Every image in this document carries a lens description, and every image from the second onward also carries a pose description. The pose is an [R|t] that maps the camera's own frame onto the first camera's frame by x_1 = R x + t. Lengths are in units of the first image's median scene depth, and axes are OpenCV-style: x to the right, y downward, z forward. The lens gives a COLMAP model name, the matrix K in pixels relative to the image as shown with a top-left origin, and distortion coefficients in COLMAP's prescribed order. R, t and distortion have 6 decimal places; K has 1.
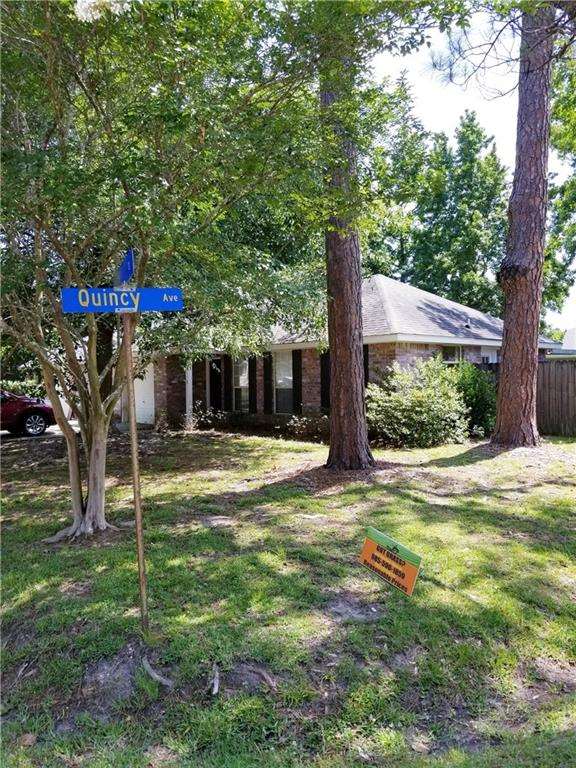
lens RADIAL K [[599.6, 0, 284.4], [0, 599.6, 384.8], [0, 0, 1]] dist [0.059820, -0.087621]
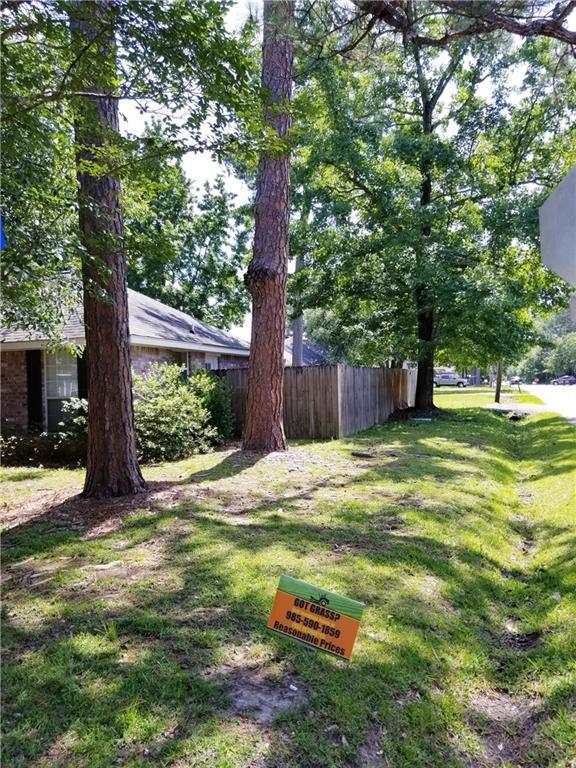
lens RADIAL K [[599.6, 0, 290.6], [0, 599.6, 381.3], [0, 0, 1]] dist [0.059820, -0.087621]
pose [[0.850544, -0.010070, 0.525808, -0.126295], [0.023044, 0.999570, -0.018132, 0.007030], [-0.525399, 0.027539, 0.850410, 0.194874]]
